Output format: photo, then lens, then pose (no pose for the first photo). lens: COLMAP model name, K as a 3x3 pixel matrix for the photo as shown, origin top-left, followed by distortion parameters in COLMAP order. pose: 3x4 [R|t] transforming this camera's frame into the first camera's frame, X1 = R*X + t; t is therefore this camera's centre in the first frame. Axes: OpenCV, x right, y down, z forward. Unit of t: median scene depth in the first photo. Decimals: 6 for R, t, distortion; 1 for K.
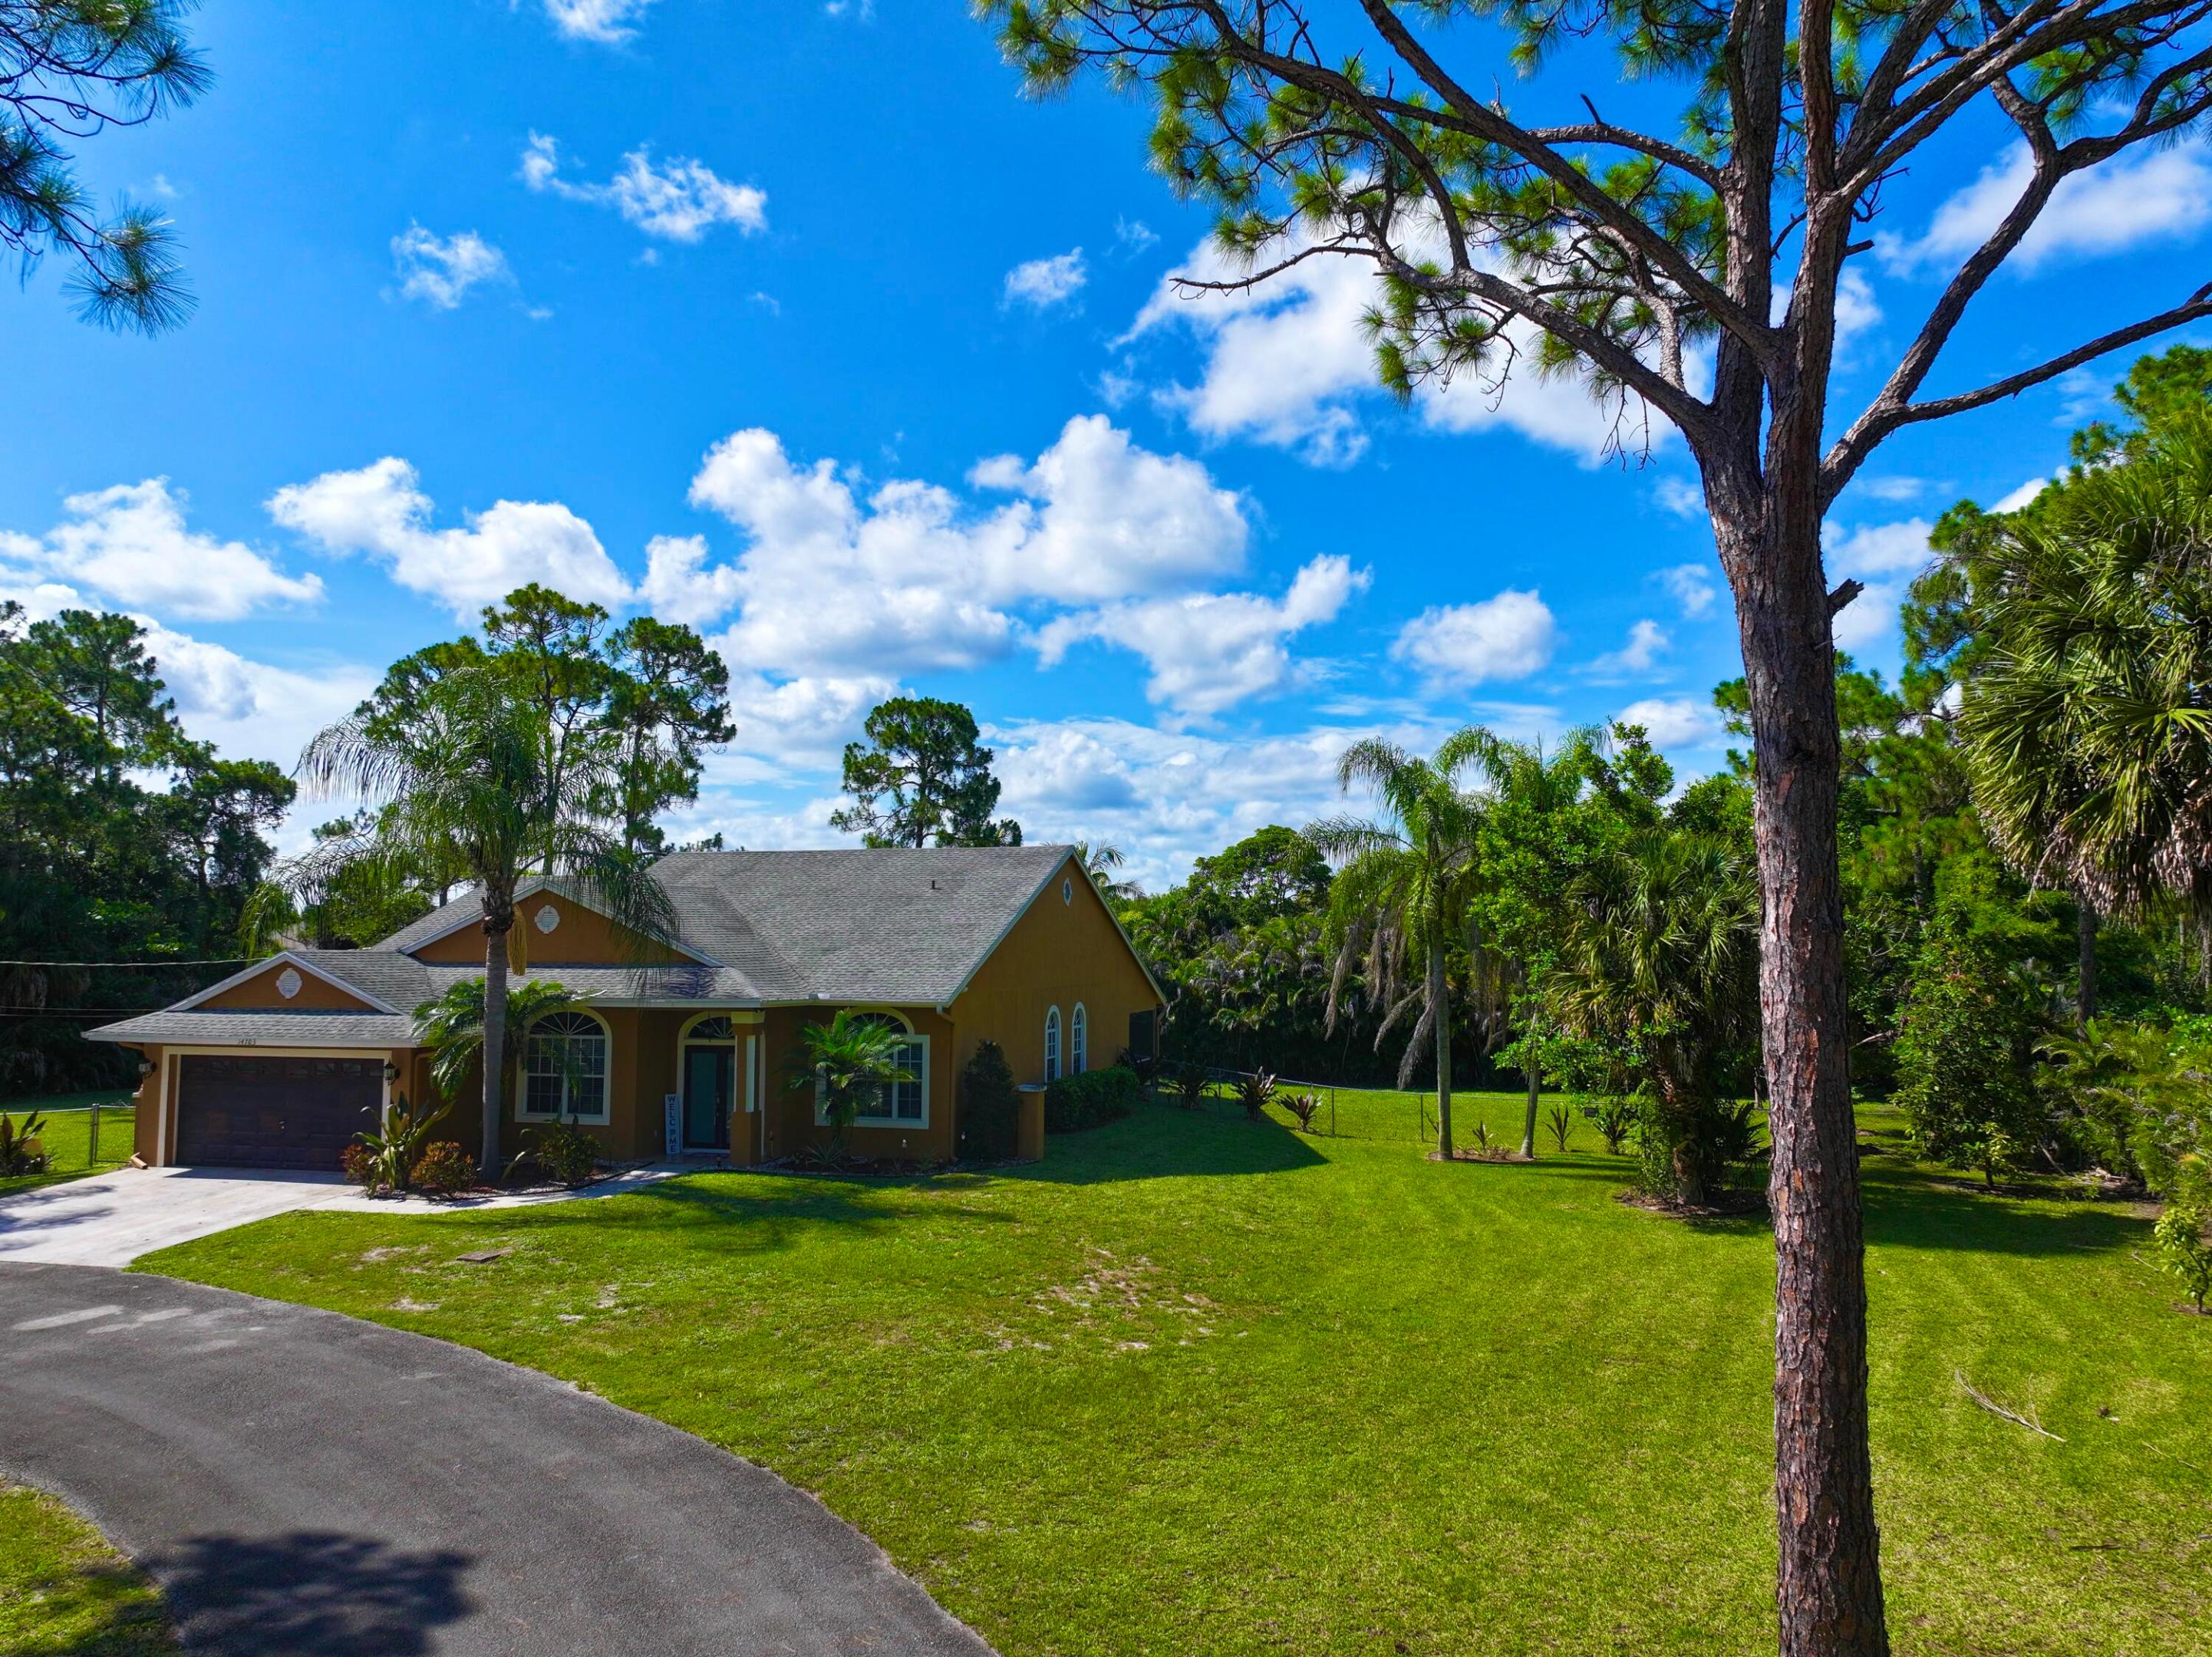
lens RADIAL K [[1557.3, 0, 1105.9], [0, 1557.3, 831.8], [0, 0, 1]] dist [-0.000589, 0.015248]
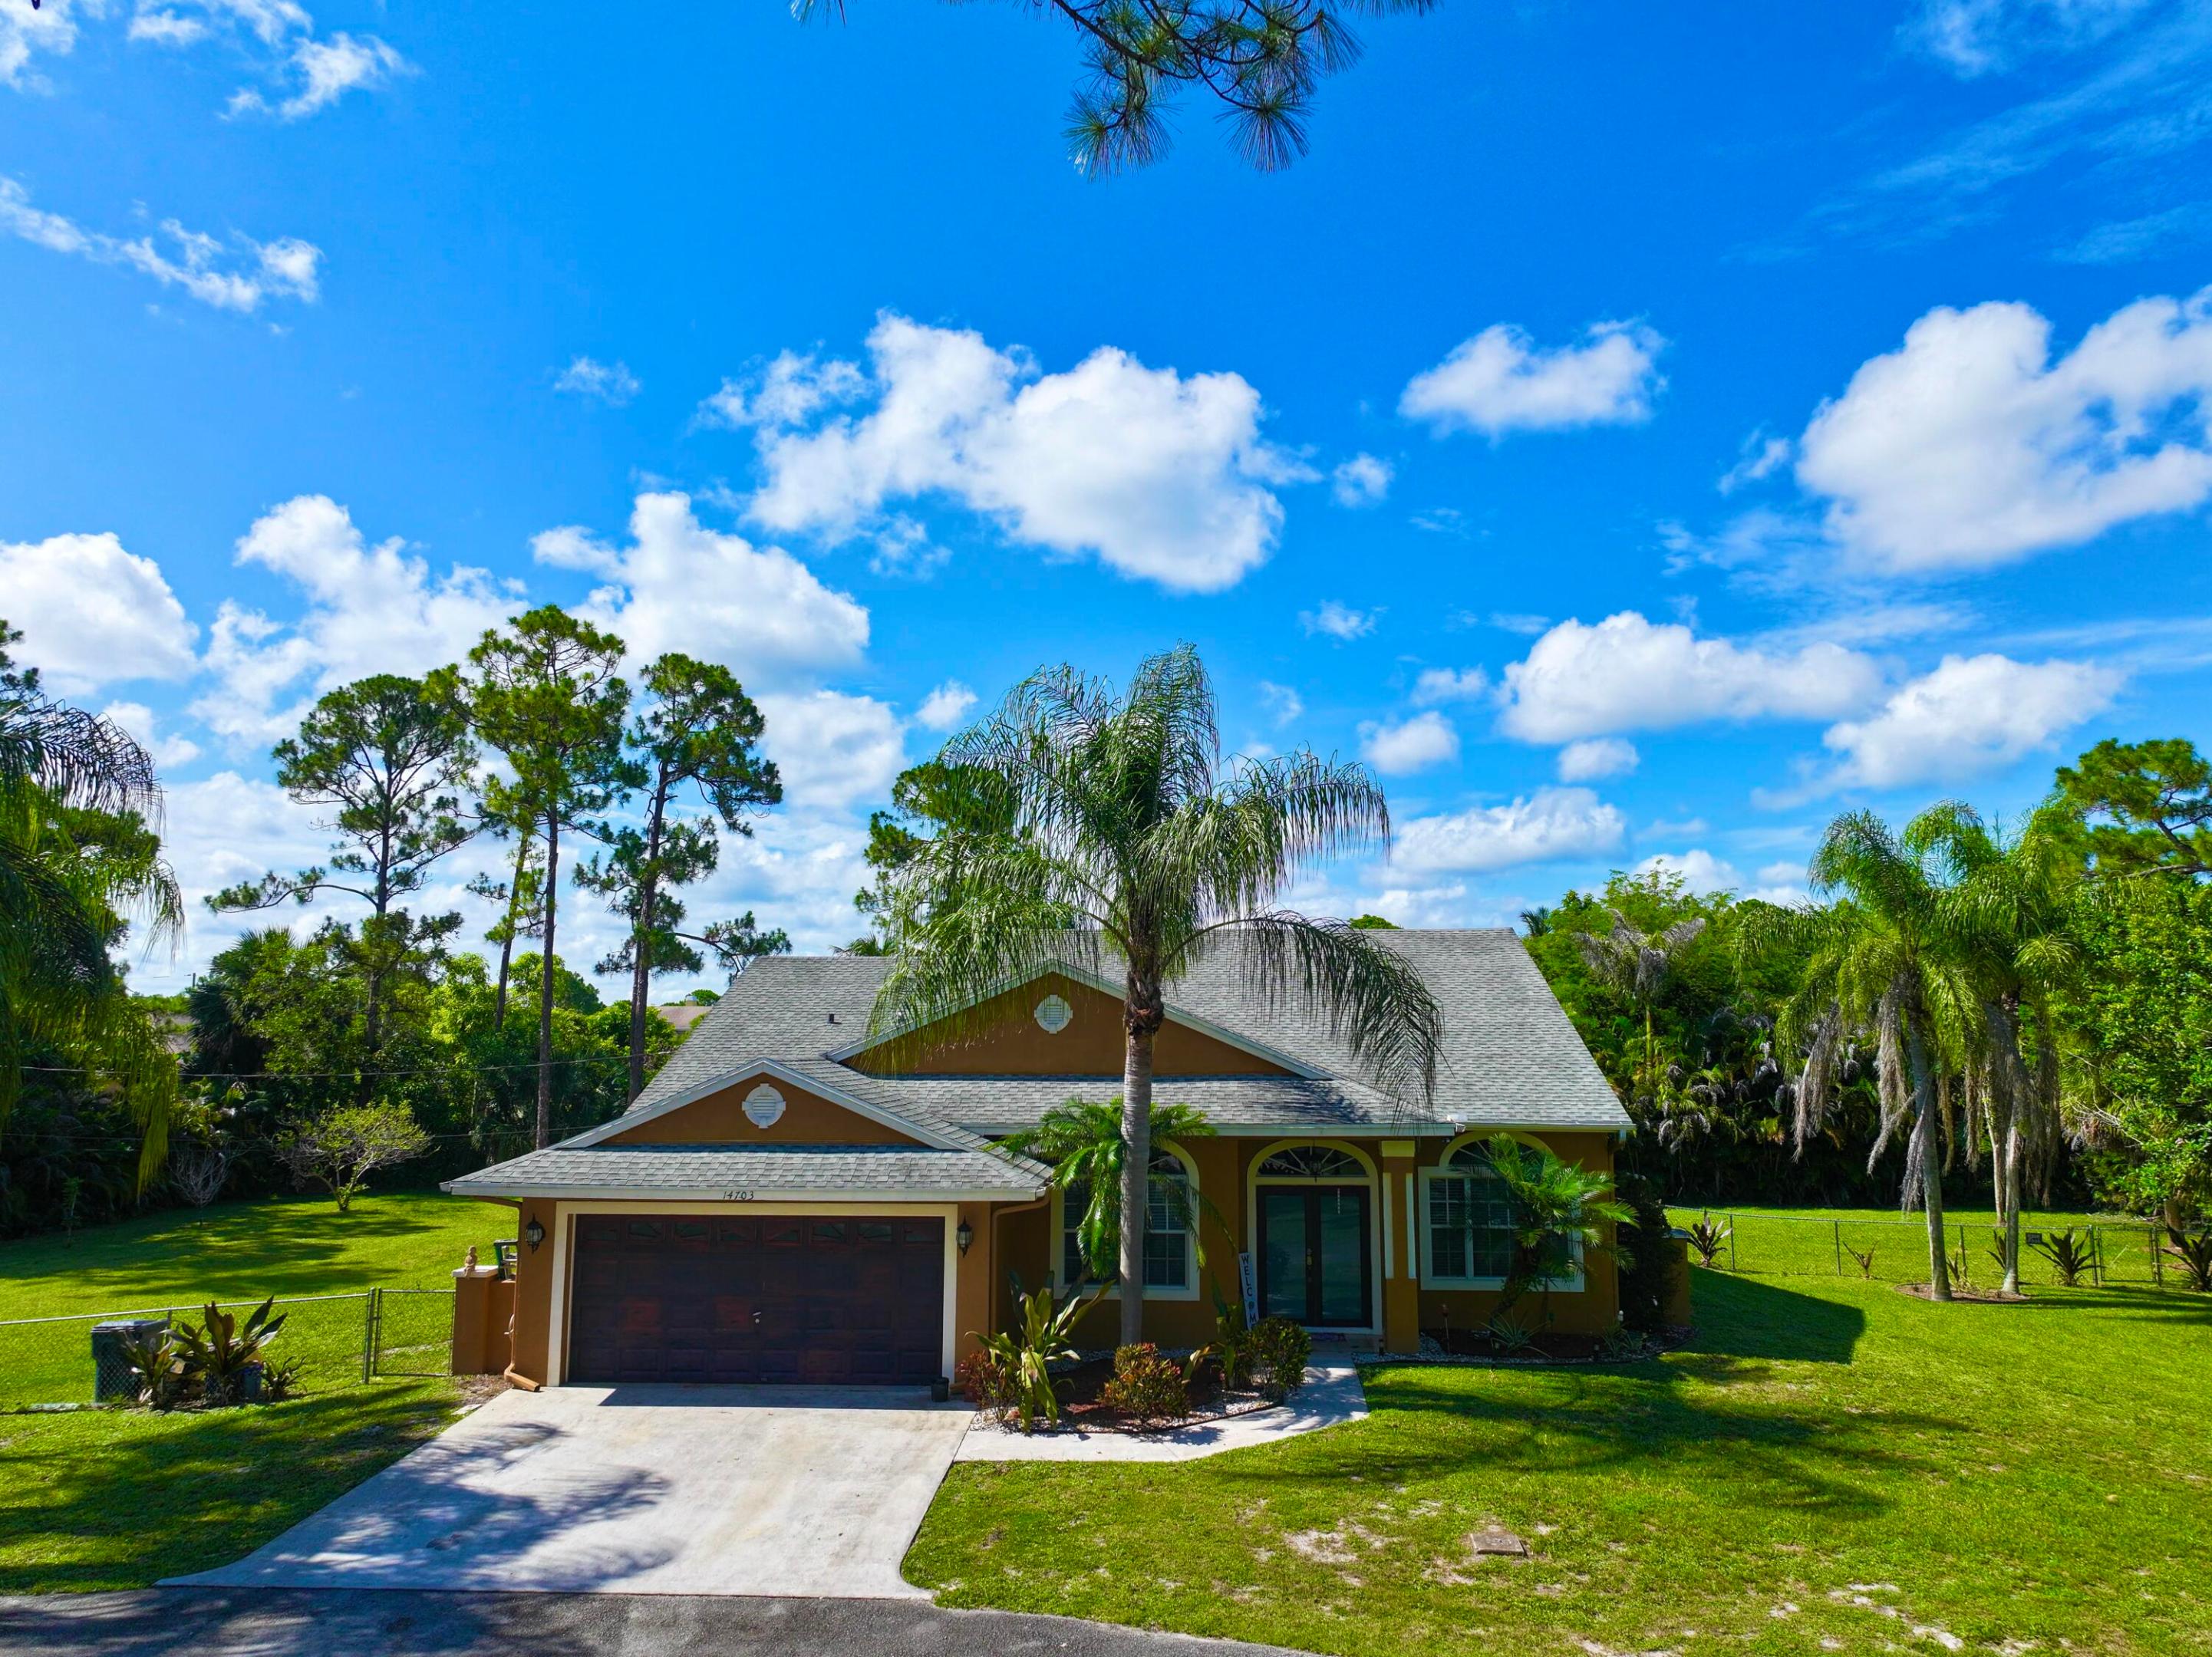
lens RADIAL K [[1548.1, 0, 1102.4], [0, 1548.1, 829.6], [0, 0, 1]] dist [0.004685, 0.004968]
pose [[0.977916, 0.030129, 0.206817, -0.514996], [-0.017039, 0.997754, -0.064786, 0.017210], [-0.208304, 0.059832, 0.976232, 0.291735]]
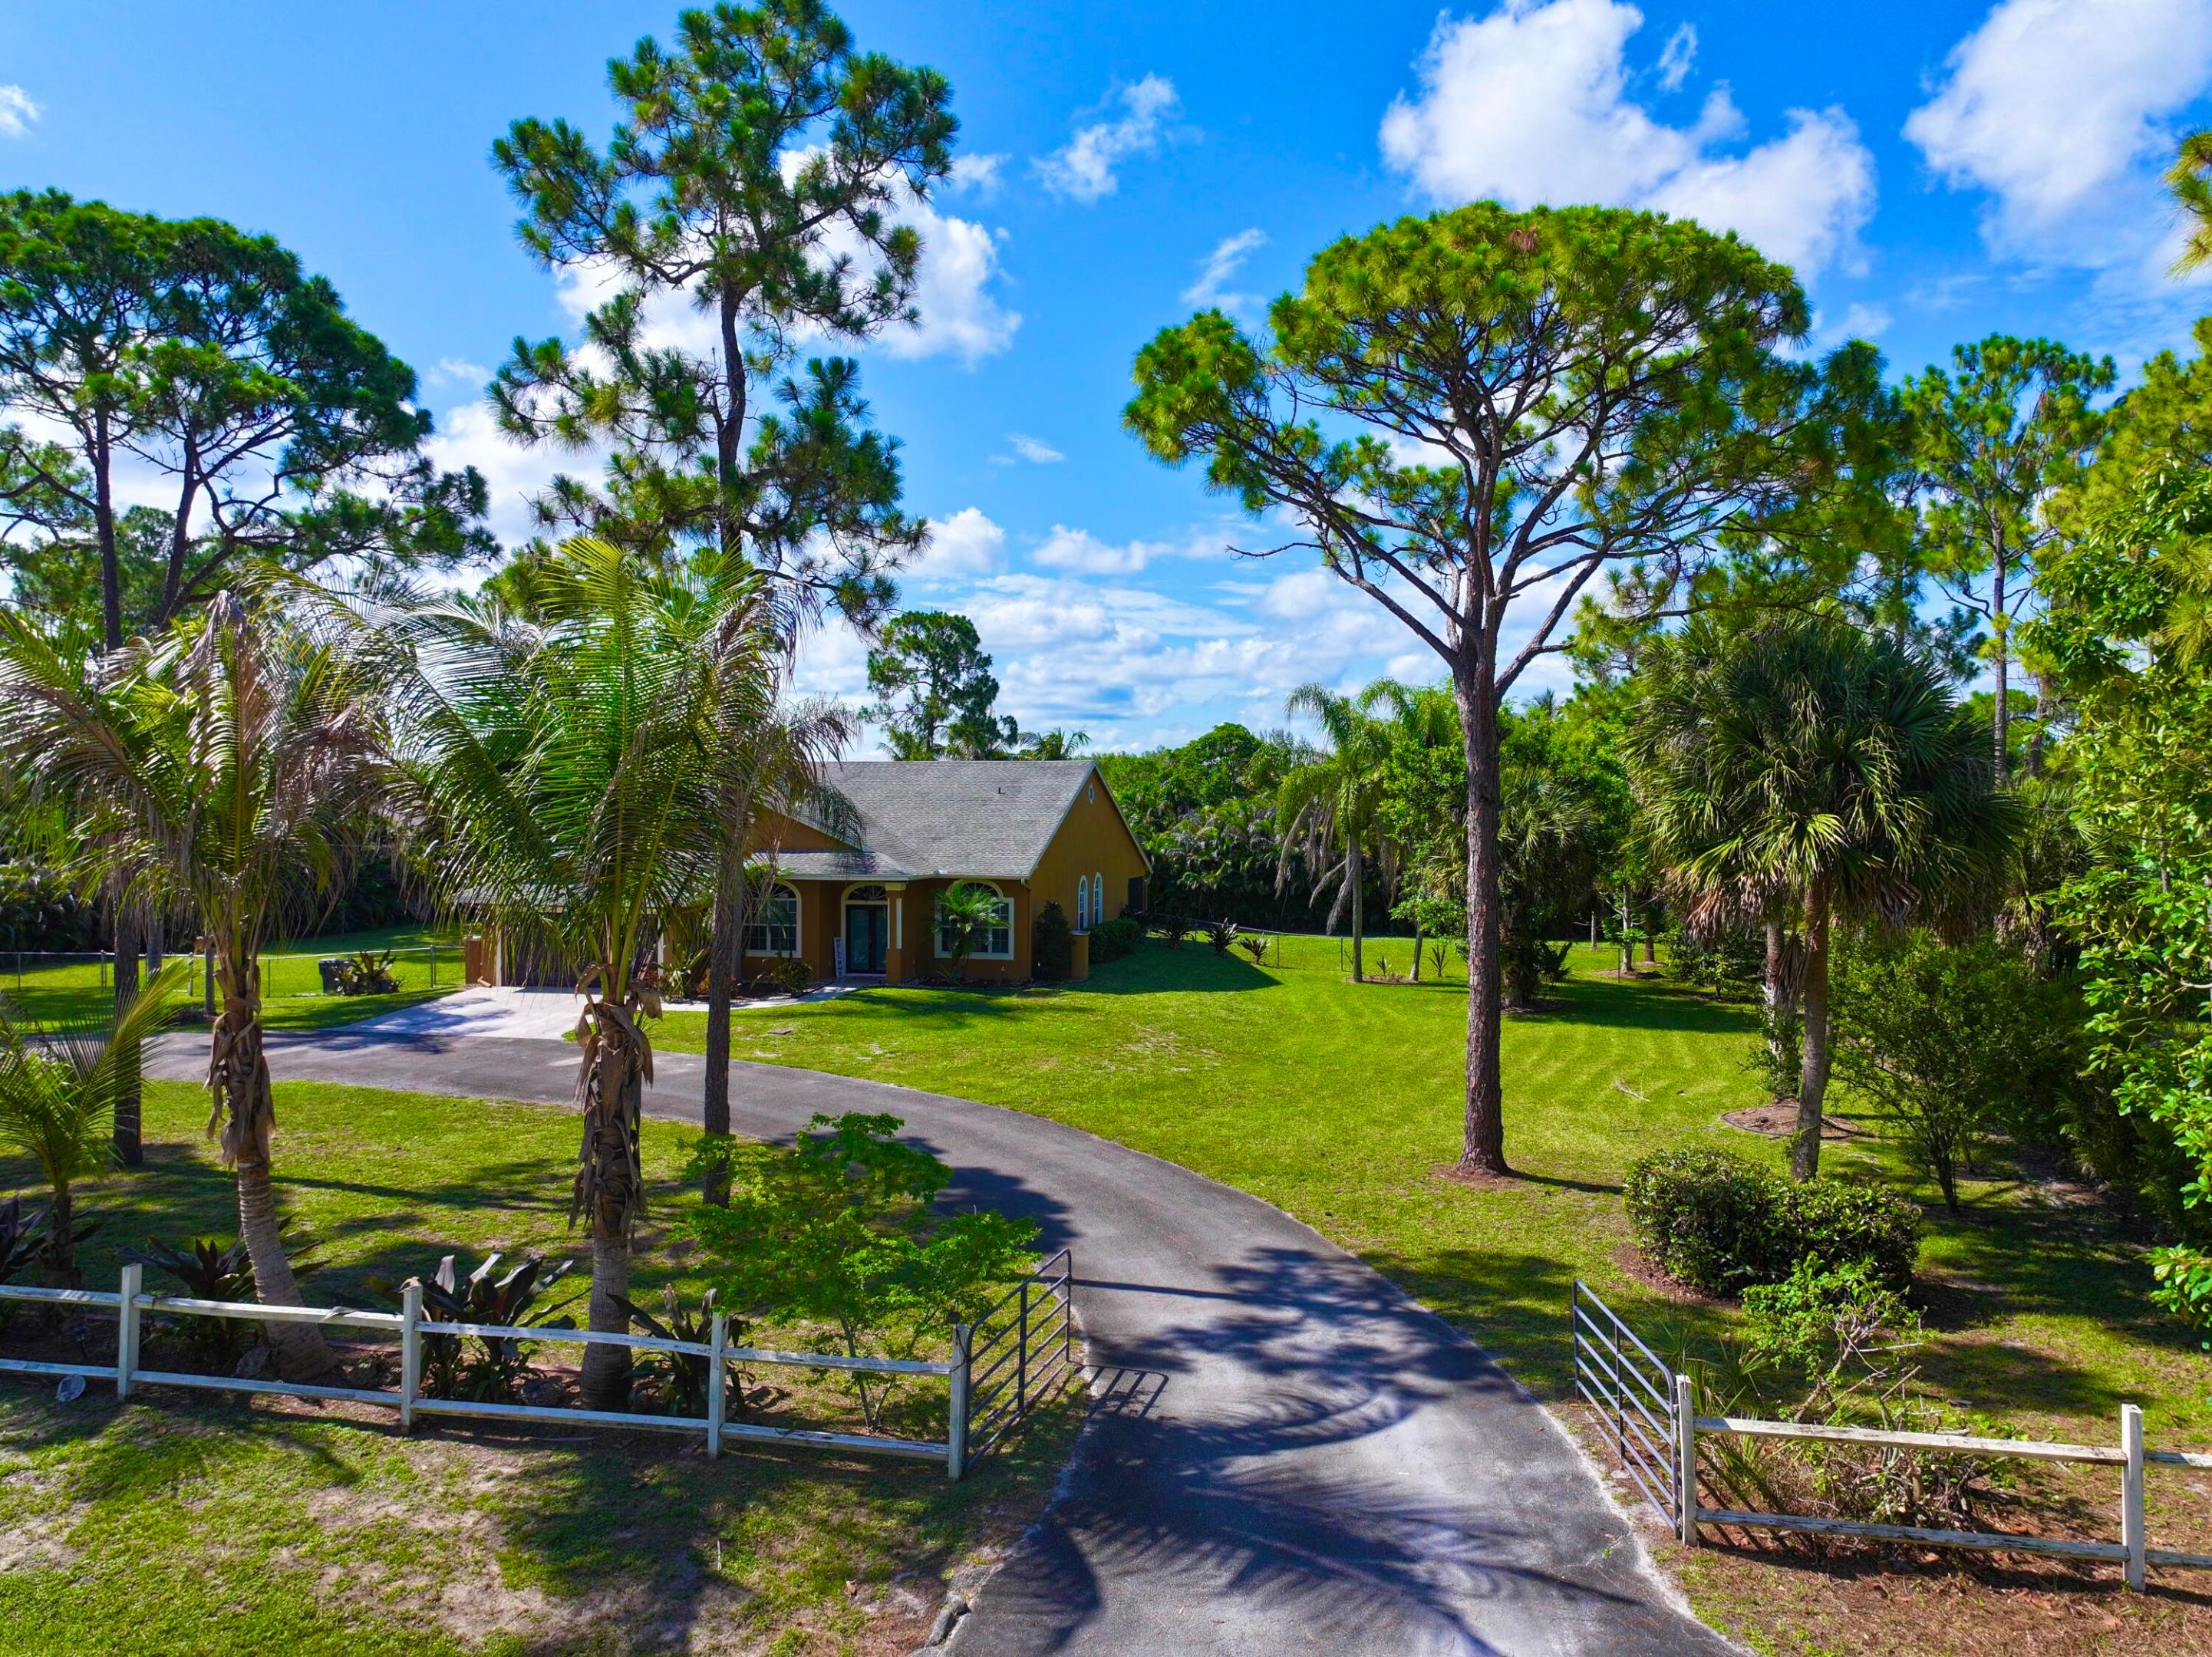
lens RADIAL K [[1559.3, 0, 1099.6], [0, 1559.3, 827.6], [0, 0, 1]] dist [0.003690, 0.002366]
pose [[0.999188, 0.000348, 0.040287, -0.091743], [-0.004053, 0.995758, 0.091918, -0.074047], [-0.040084, -0.092007, 0.994951, -0.483406]]
